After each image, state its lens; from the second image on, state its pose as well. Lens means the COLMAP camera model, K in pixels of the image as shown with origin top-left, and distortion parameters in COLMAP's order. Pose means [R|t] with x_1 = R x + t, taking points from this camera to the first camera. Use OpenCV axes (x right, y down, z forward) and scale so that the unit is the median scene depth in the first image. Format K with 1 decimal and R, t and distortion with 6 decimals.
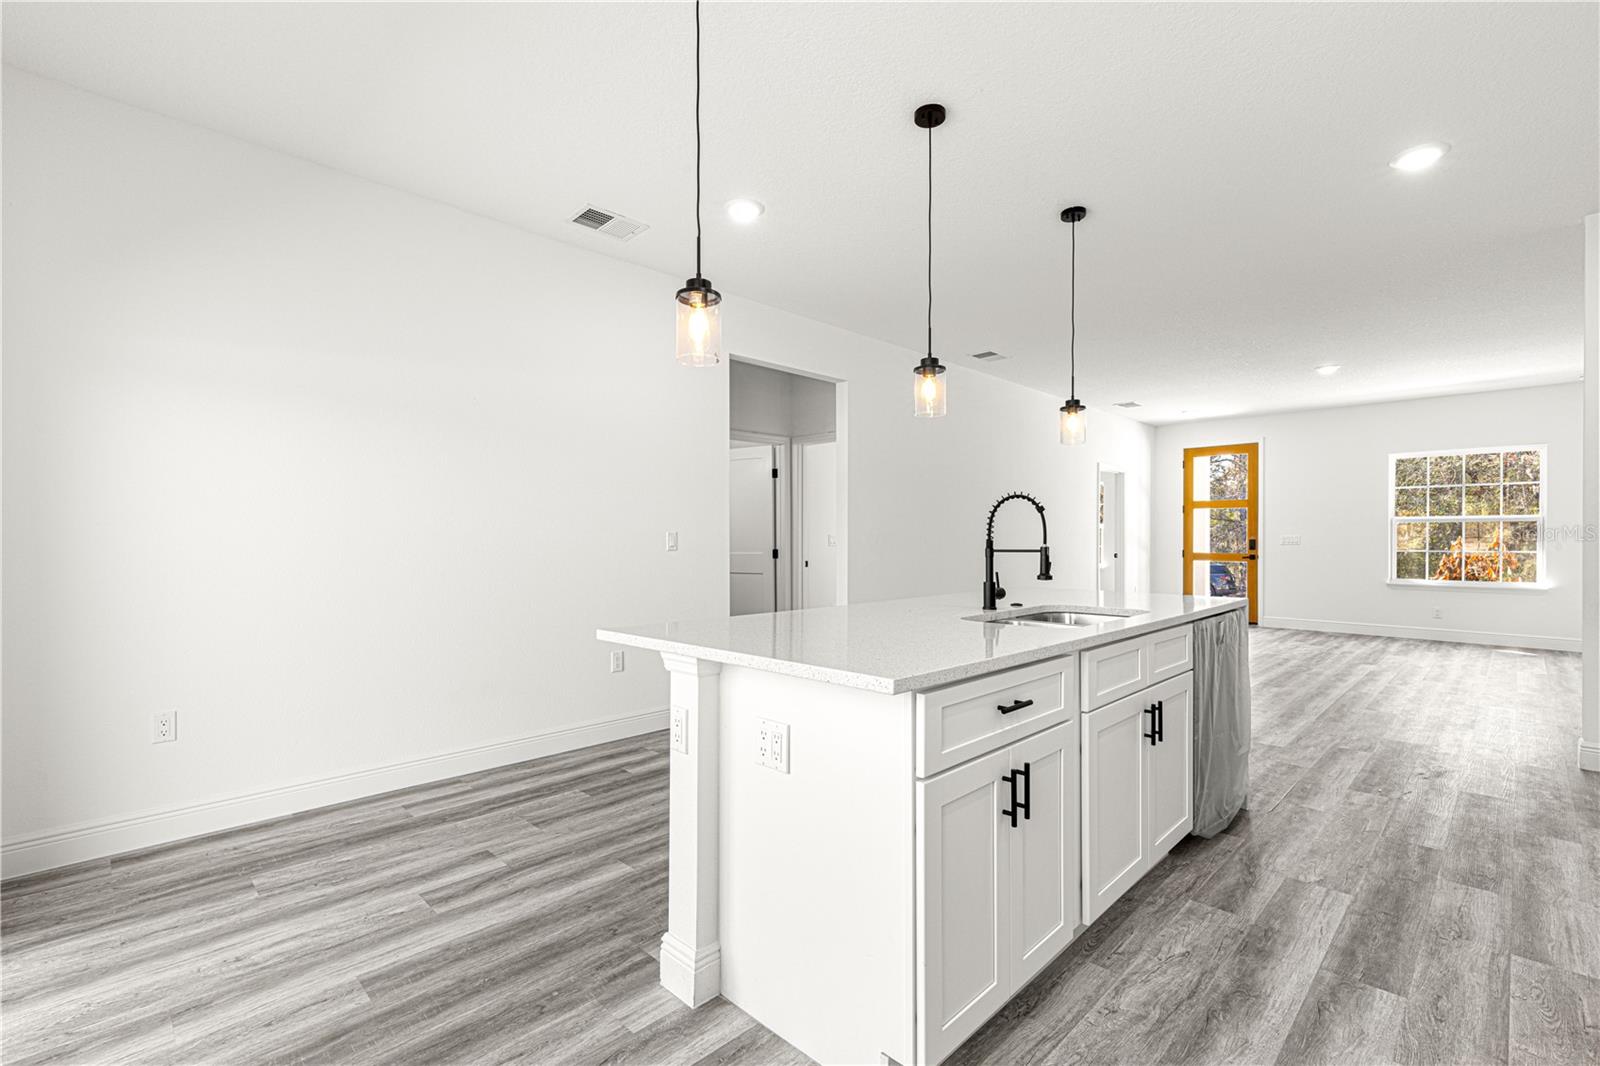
lens RADIAL K [[717.2, 0, 791.5], [0, 717.2, 527.4], [0, 0, 1]] dist [0.004499, -0.000649]
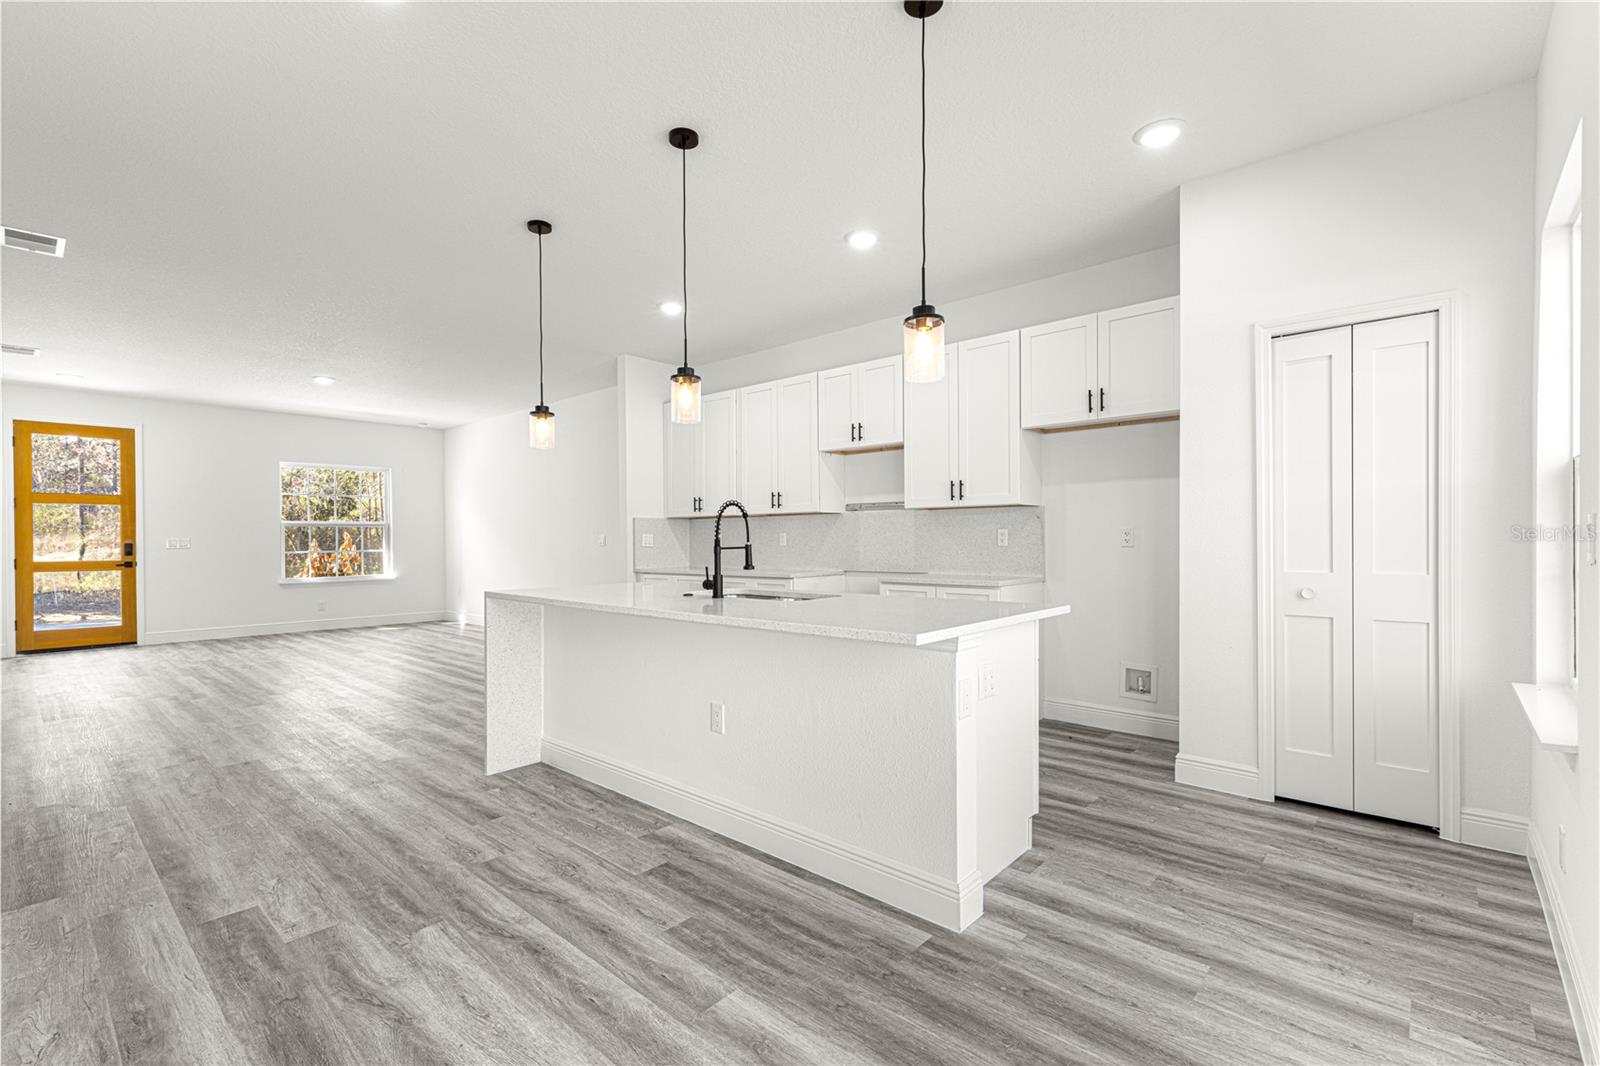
lens RADIAL K [[717.2, 0, 811.3], [0, 717.2, 537.7], [0, 0, 1]] dist [0.004499, -0.000649]
pose [[-0.073200, -0.000188, 0.997317, -0.354901], [-0.007943, 0.999968, -0.000395, 0.005494], [-0.997286, -0.007950, -0.073199, 0.364469]]
